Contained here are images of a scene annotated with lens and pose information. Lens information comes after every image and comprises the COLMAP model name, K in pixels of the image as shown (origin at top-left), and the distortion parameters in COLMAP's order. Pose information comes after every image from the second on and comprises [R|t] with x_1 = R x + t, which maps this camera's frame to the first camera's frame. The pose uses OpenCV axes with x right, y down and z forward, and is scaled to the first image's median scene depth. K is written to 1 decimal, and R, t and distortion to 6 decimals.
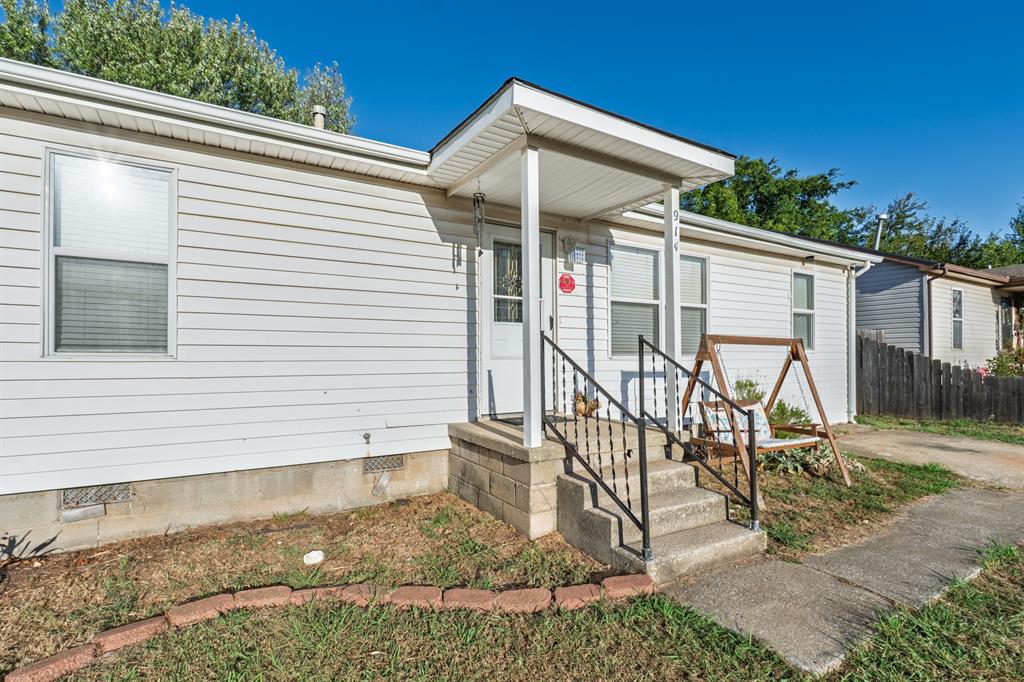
lens RADIAL K [[477.1, 0, 524.2], [0, 477.1, 355.3], [0, 0, 1]] dist [-0.008674, 0.001083]
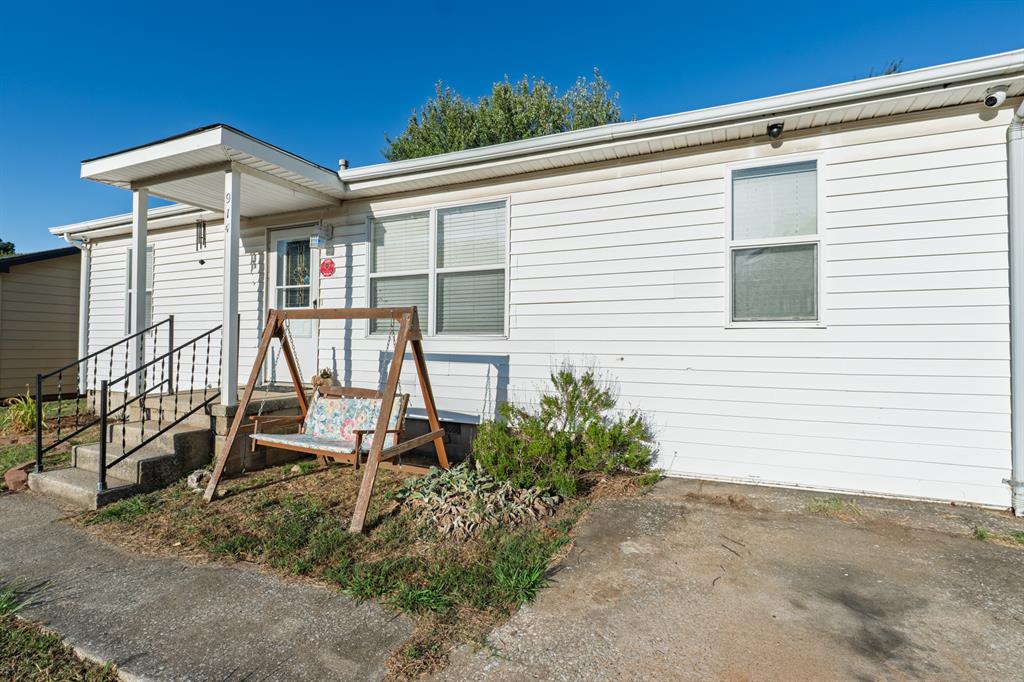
lens RADIAL K [[477.1, 0, 507.4], [0, 477.1, 336.8], [0, 0, 1]] dist [-0.008674, 0.001083]
pose [[0.570063, -0.003008, -0.821596, 1.165390], [0.000612, 0.999995, -0.003236, 0.008701], [0.821601, 0.001342, 0.570061, 0.698076]]
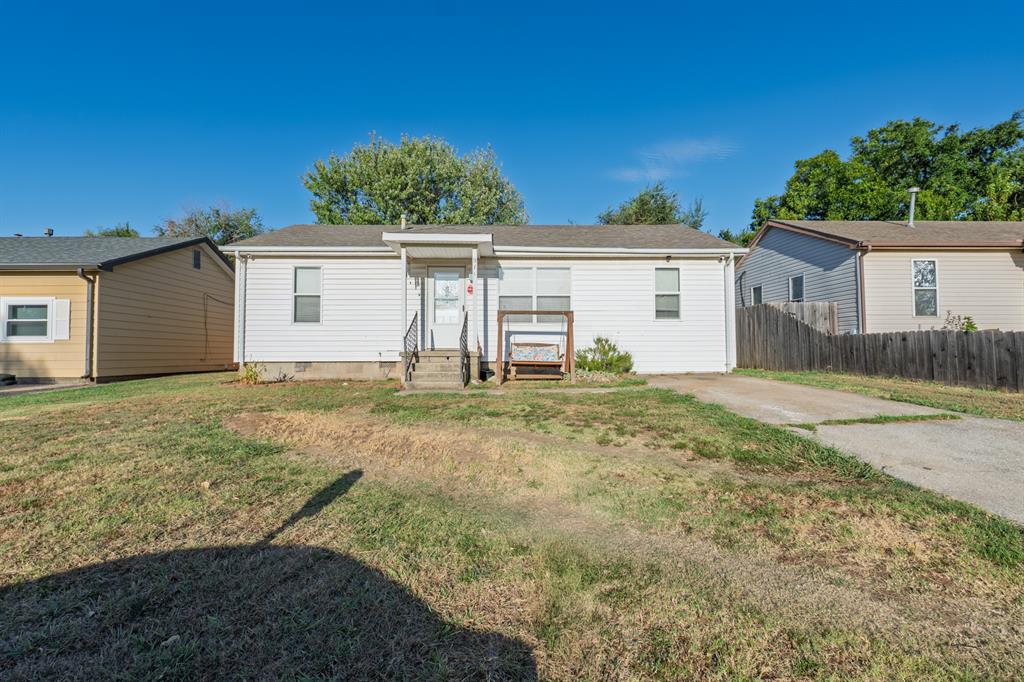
lens RADIAL K [[477.1, 0, 528.6], [0, 477.1, 338.1], [0, 0, 1]] dist [-0.008674, 0.001083]
pose [[0.870174, -0.011566, -0.492609, 1.317885], [0.003306, 0.999839, -0.017635, 0.102482], [0.492734, 0.013717, 0.870072, -0.706687]]
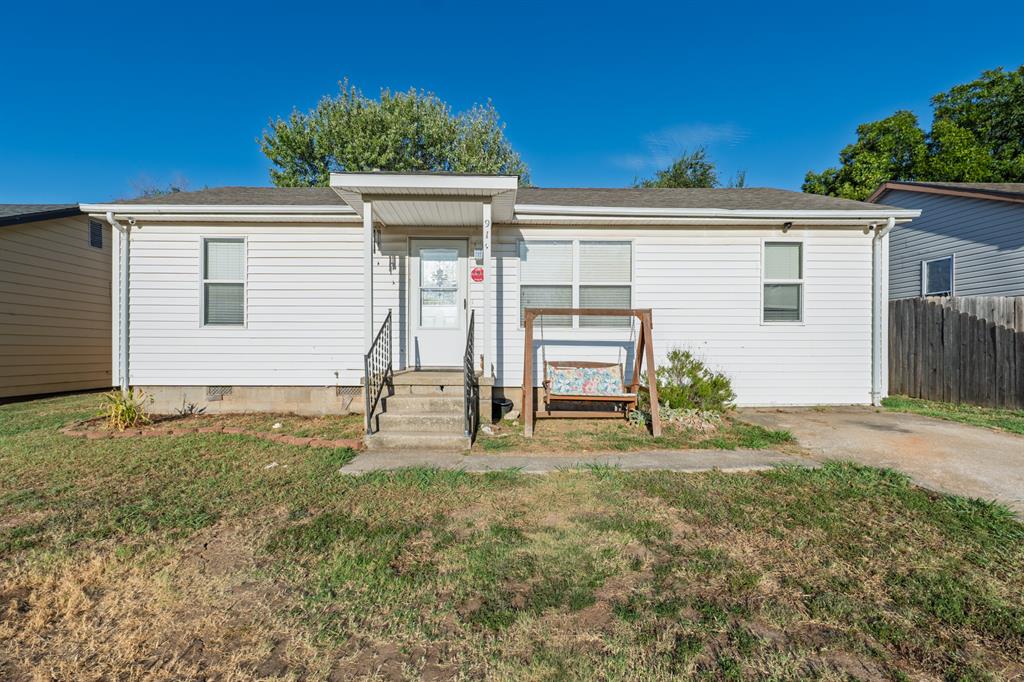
lens RADIAL K [[477.1, 0, 511.7], [0, 477.1, 348.8], [0, 0, 1]] dist [-0.008674, 0.001083]
pose [[0.863699, 0.009097, -0.503926, 0.838660], [-0.001277, 0.999873, 0.015862, 0.039242], [0.504006, -0.013056, 0.863601, -0.134157]]
